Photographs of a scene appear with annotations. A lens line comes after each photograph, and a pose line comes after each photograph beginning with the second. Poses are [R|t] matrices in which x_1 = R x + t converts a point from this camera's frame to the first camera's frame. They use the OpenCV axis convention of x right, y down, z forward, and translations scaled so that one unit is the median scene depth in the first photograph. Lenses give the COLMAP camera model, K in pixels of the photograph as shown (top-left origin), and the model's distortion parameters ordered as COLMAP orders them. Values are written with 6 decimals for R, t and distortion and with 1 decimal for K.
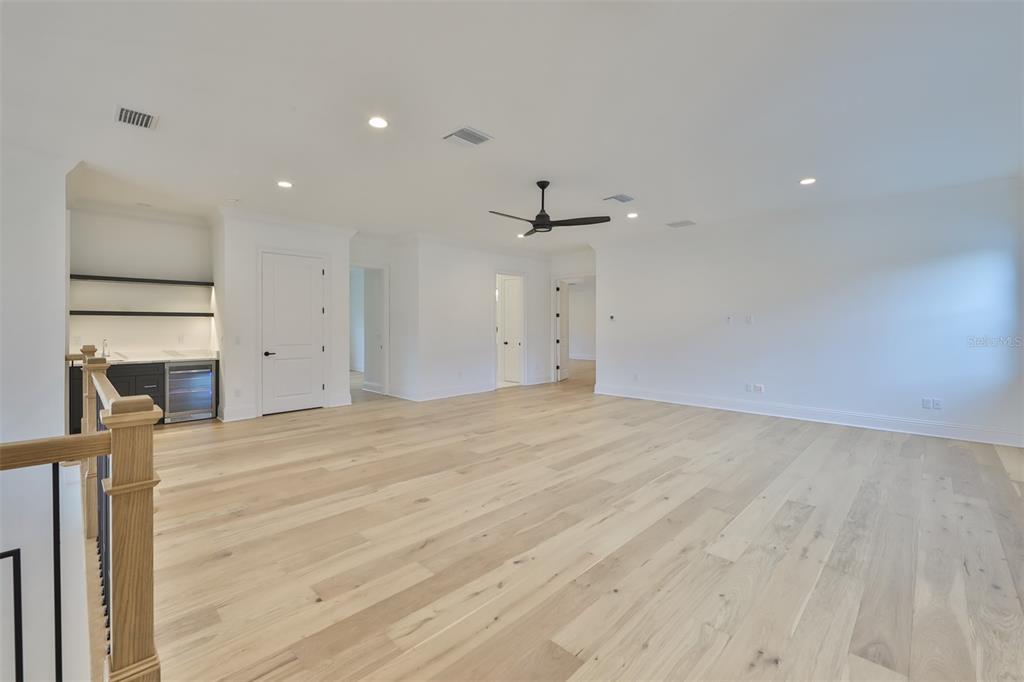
lens RADIAL K [[428.9, 0, 533.9], [0, 428.9, 328.8], [0, 0, 1]] dist [-0.008865, 0.000027]
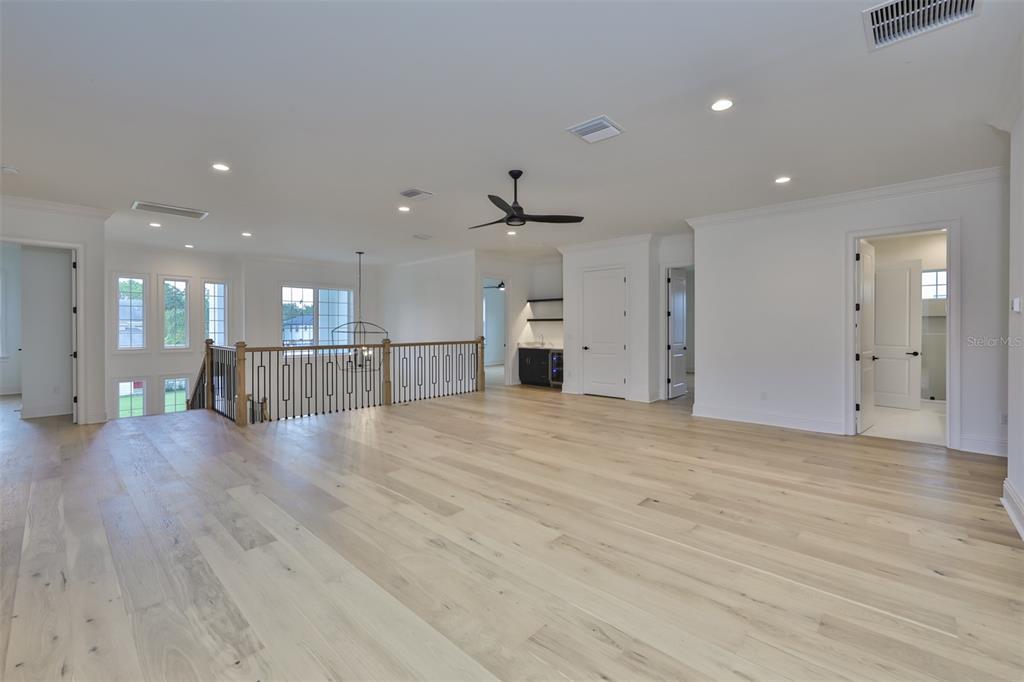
lens RADIAL K [[443.9, 0, 512.0], [0, 443.9, 341.0], [0, 0, 1]] dist [-0.009459, 0.000081]
pose [[-0.012450, 0.029026, -0.999501, 1.200221], [-0.004308, 0.999568, 0.029082, -0.009323], [0.999913, 0.004668, -0.012320, 1.225088]]
